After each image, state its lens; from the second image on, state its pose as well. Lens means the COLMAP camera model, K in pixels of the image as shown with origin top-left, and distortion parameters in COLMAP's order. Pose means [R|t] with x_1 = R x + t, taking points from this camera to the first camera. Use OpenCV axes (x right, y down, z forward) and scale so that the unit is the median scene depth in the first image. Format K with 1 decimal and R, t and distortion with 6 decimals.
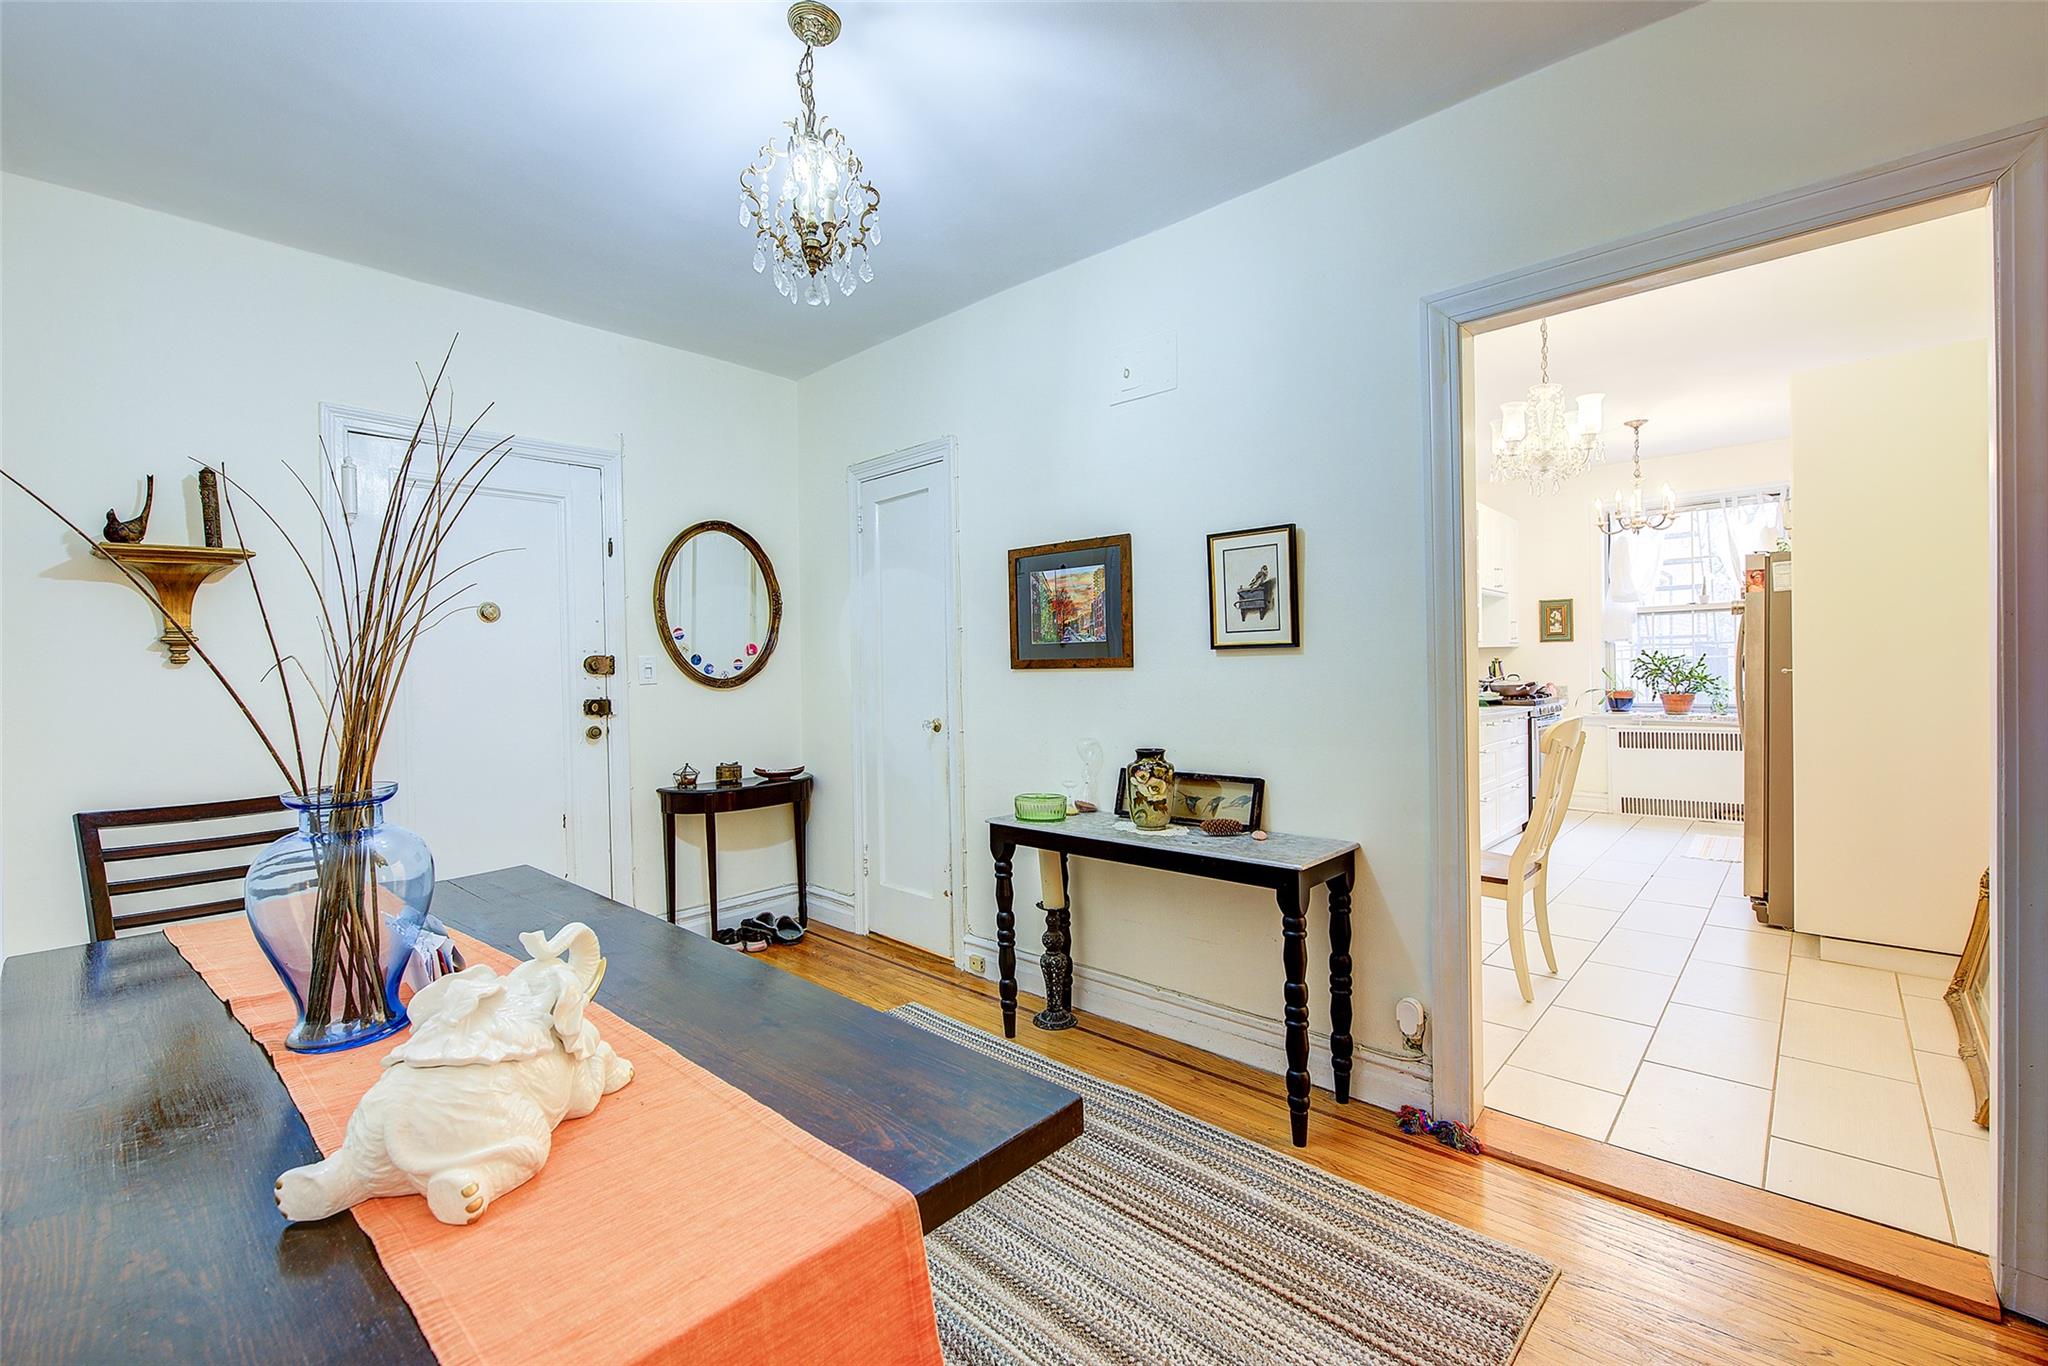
lens RADIAL K [[874.3, 0, 1025.1], [0, 874.3, 681.8], [0, 0, 1]] dist [-0.002478, -0.000967]
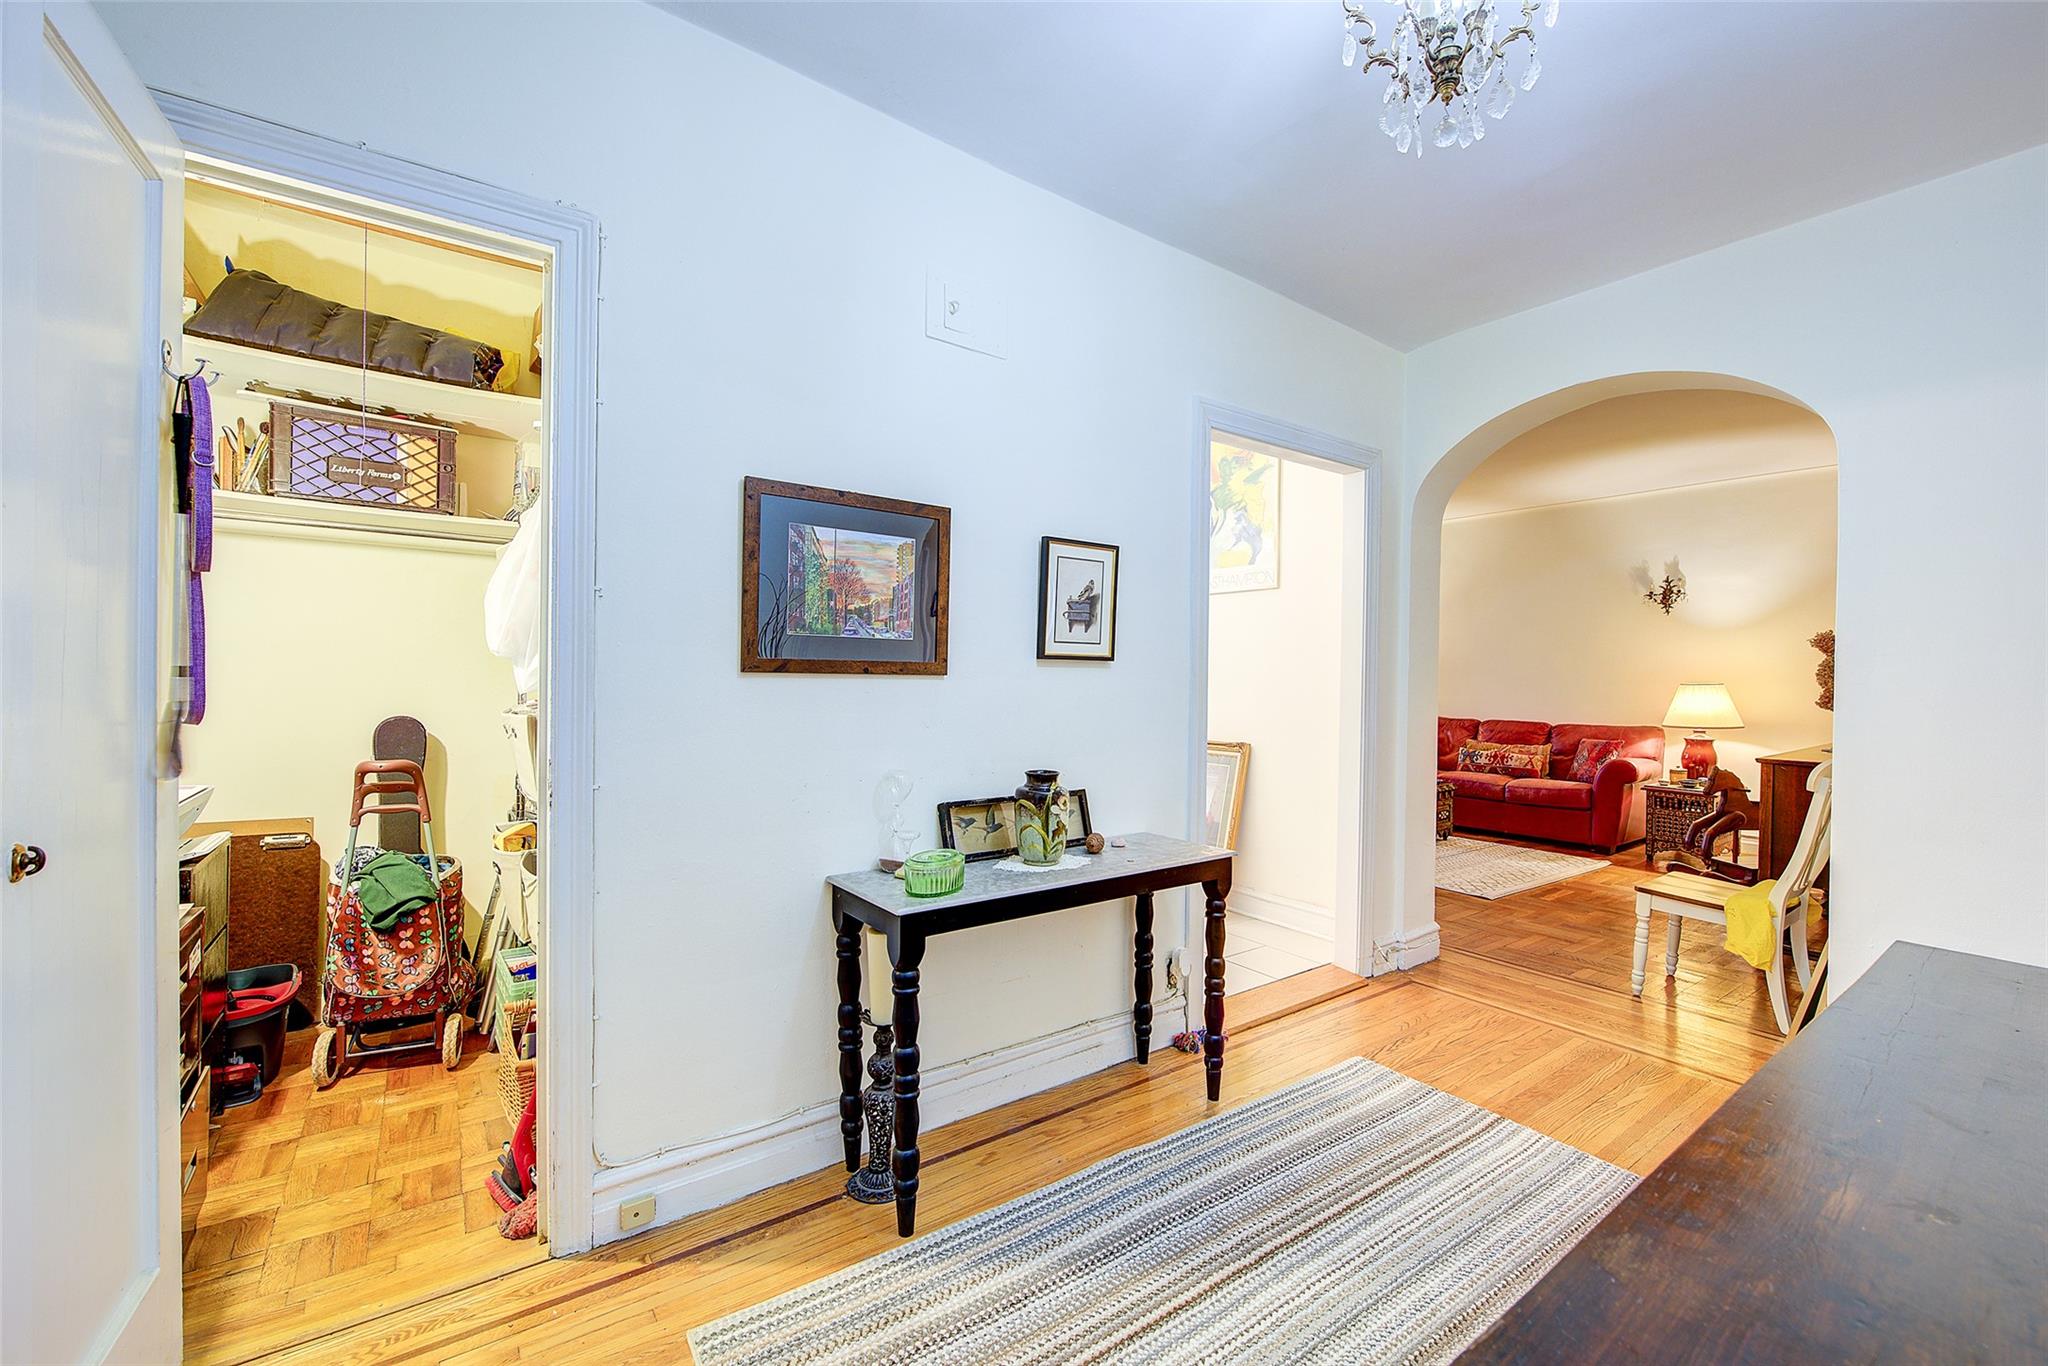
lens RADIAL K [[832.1, 0, 1031.1], [0, 832.1, 680.1], [0, 0, 1]] dist [-0.003390, -0.000962]
pose [[0.189867, 0.015157, 0.981693, -0.594338], [-0.001642, 0.999884, -0.015120, -0.000742], [-0.981808, 0.001259, 0.189870, 0.756967]]
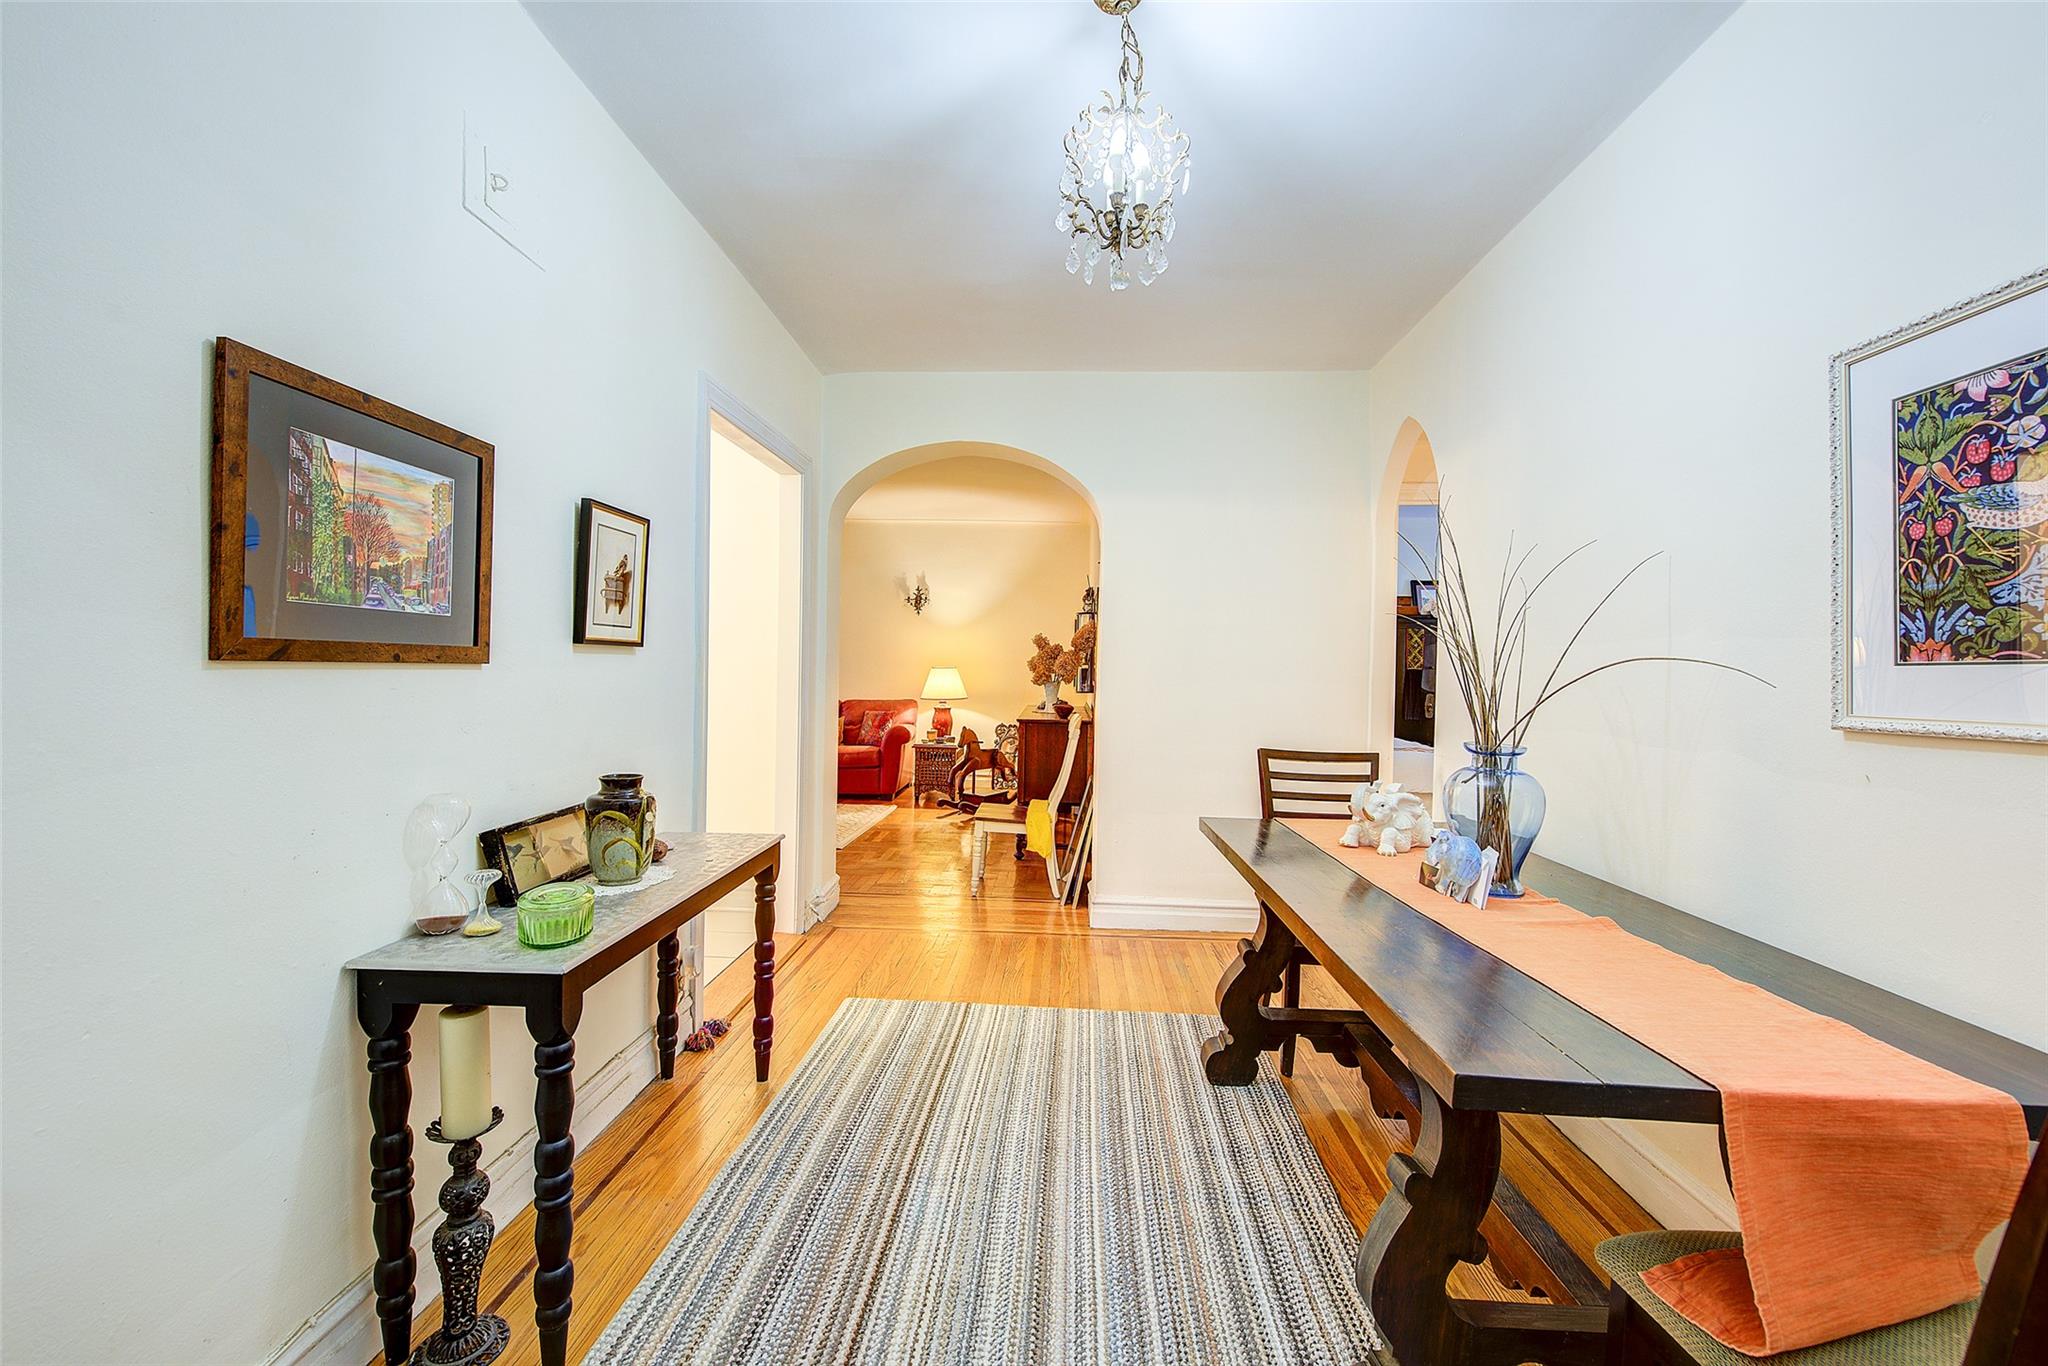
lens RADIAL K [[806.5, 0, 1029.2], [0, 806.5, 680.0], [0, 0, 1]] dist [-0.001603, -0.001905]
pose [[-0.646036, -0.005089, 0.763290, -0.539925], [0.004458, 0.999936, 0.010440, -0.009067], [-0.763294, 0.010147, -0.645972, 1.044605]]
